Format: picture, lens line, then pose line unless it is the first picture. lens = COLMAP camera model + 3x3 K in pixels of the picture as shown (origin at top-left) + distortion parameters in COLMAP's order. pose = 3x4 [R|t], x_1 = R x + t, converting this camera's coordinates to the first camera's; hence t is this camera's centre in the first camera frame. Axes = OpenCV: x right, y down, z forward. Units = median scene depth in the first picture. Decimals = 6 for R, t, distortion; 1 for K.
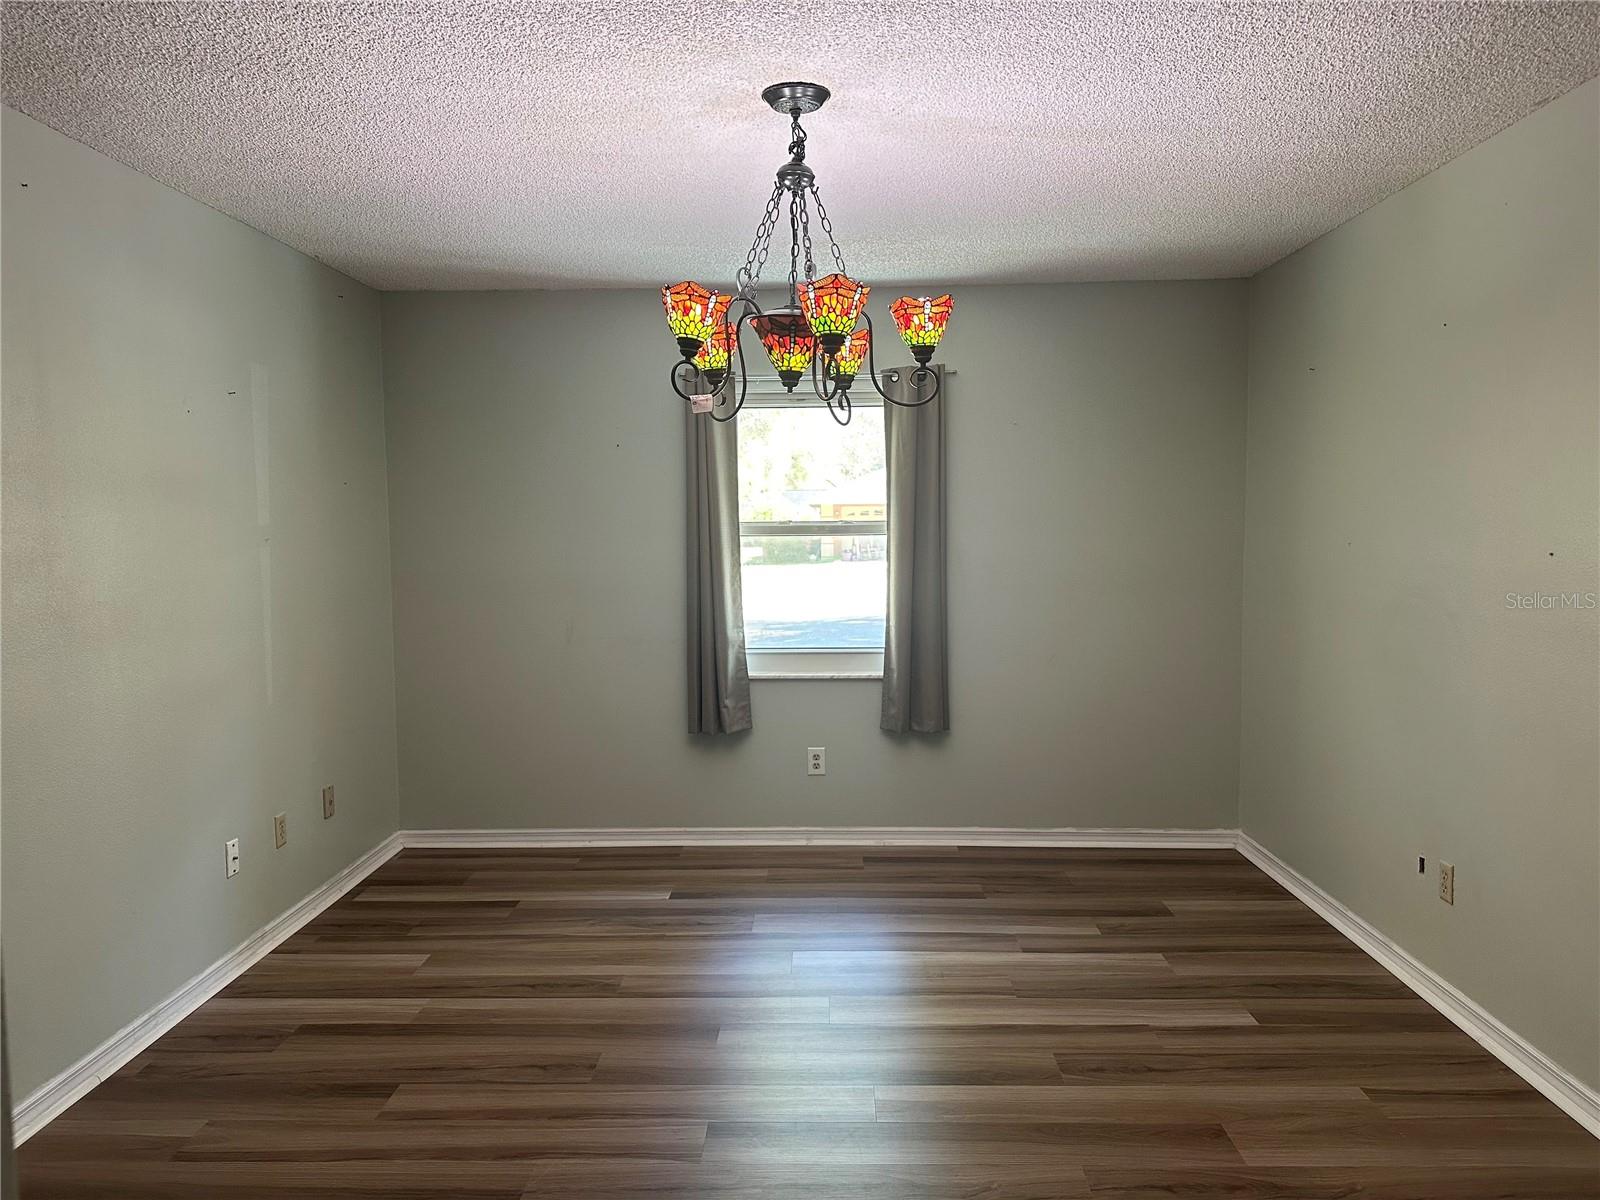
lens RADIAL K [[1114.7, 0, 796.6], [0, 1114.7, 604.9], [0, 0, 1]] dist [0.069652, -0.086955]
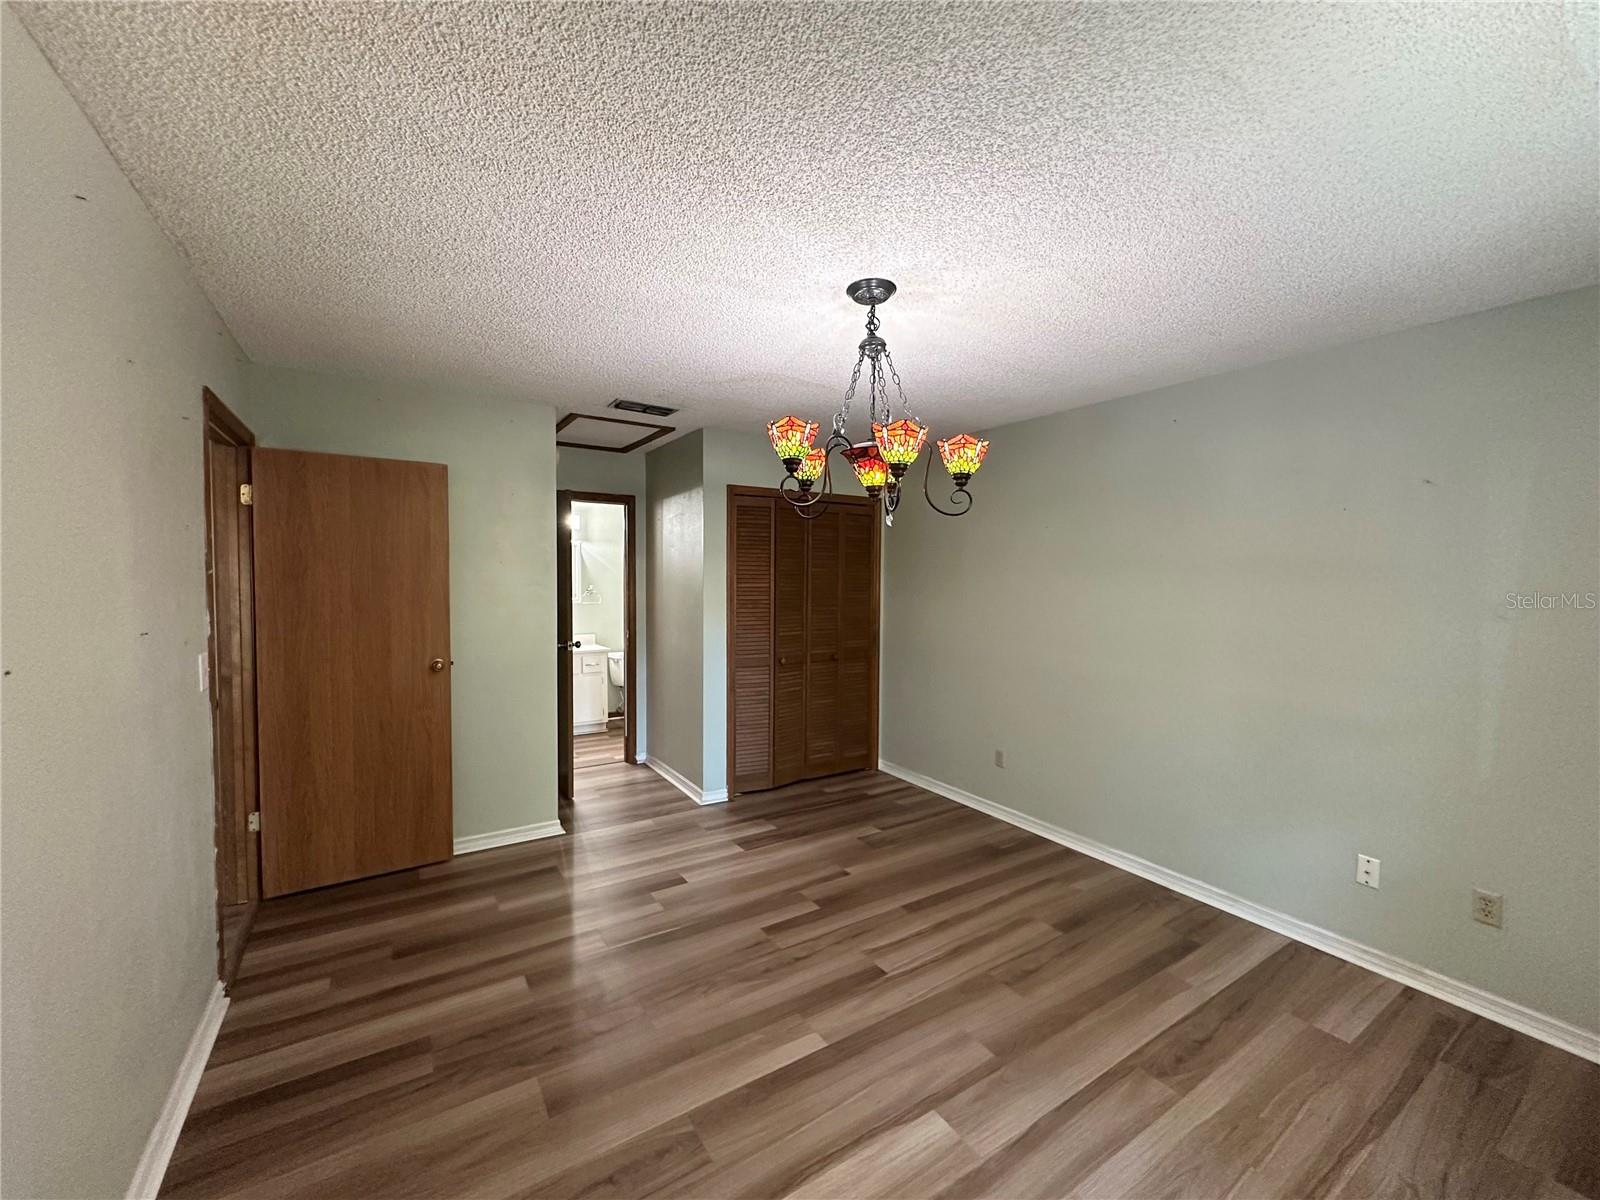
lens RADIAL K [[637.5, 0, 791.1], [0, 637.5, 600.6], [0, 0, 1]] dist [-0.000348, -0.000811]
pose [[-0.826512, 0.029252, -0.562159, 0.333583], [-0.042935, 0.992464, 0.114768, -0.099674], [0.561280, 0.118994, -0.819027, 1.022469]]
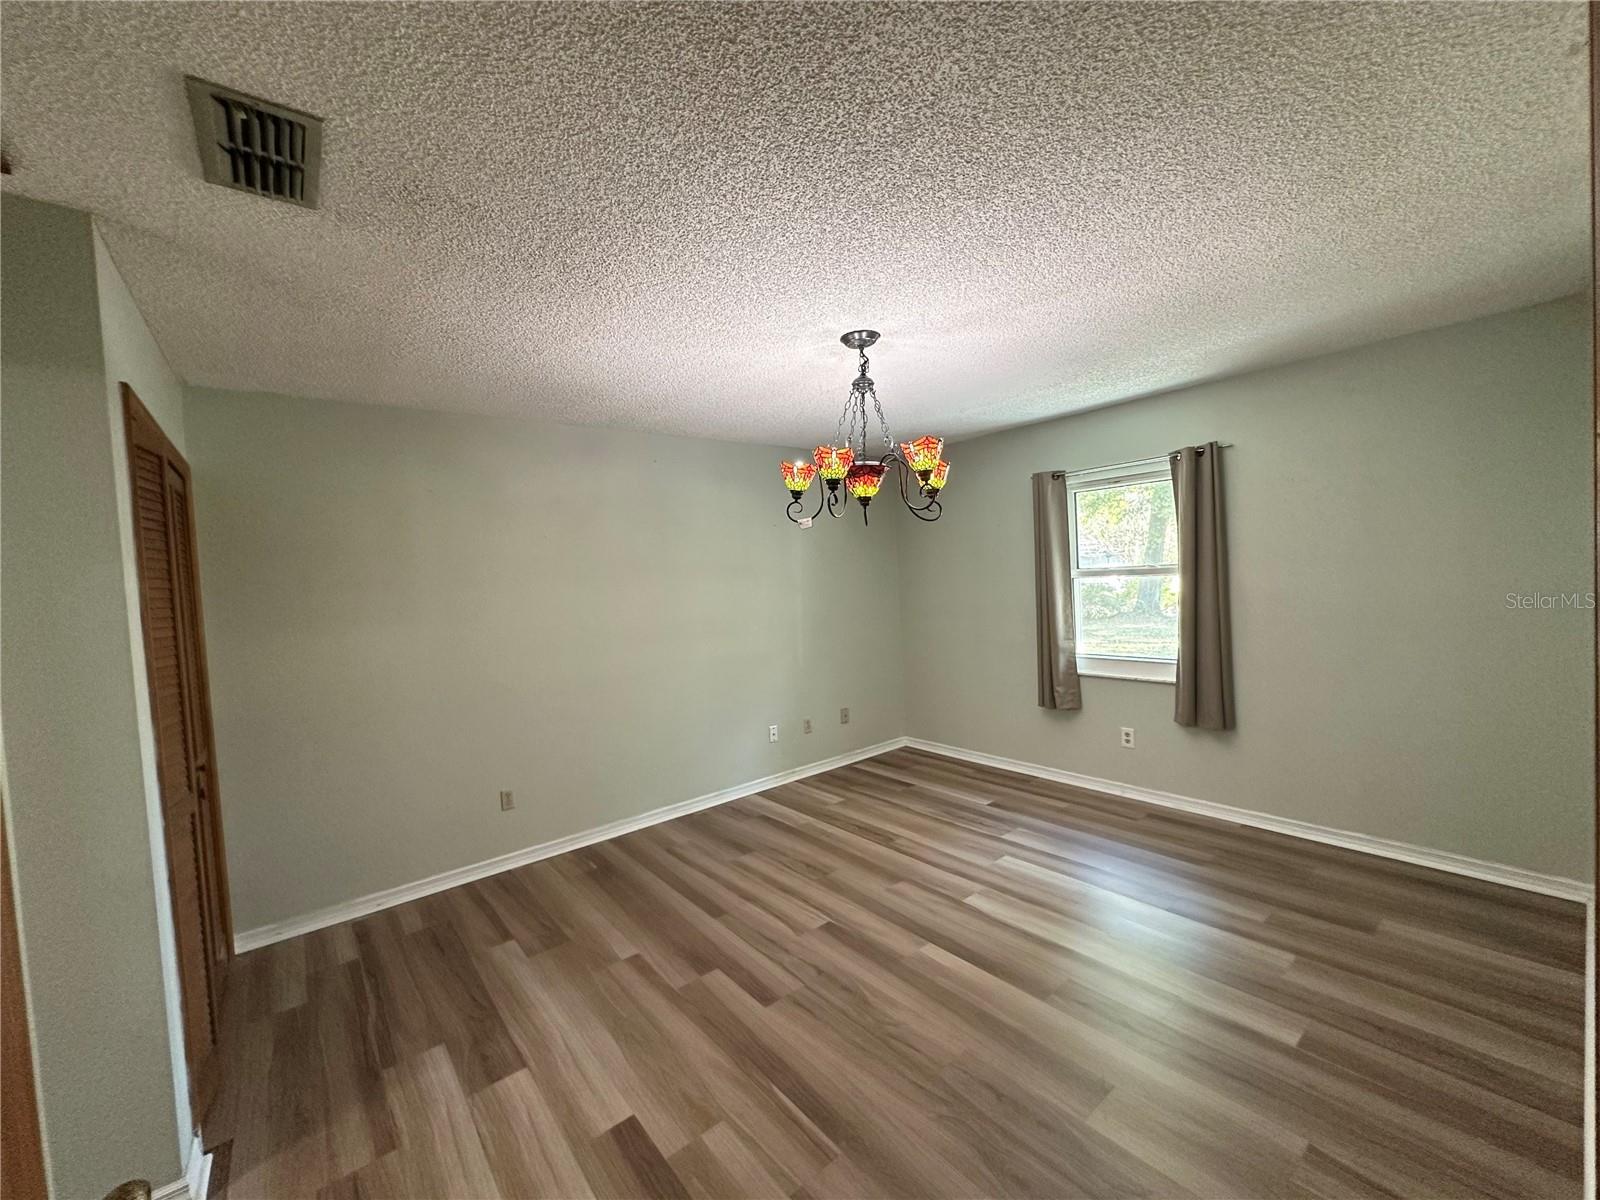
lens RADIAL K [[637.5, 0, 802.2], [0, 637.5, 599.2], [0, 0, 1]] dist [-0.000348, -0.000811]
pose [[0.651317, 0.003222, -0.758799, 0.426054], [-0.009444, 0.999948, -0.003861, -0.031881], [0.758747, 0.009681, 0.651314, 0.193347]]
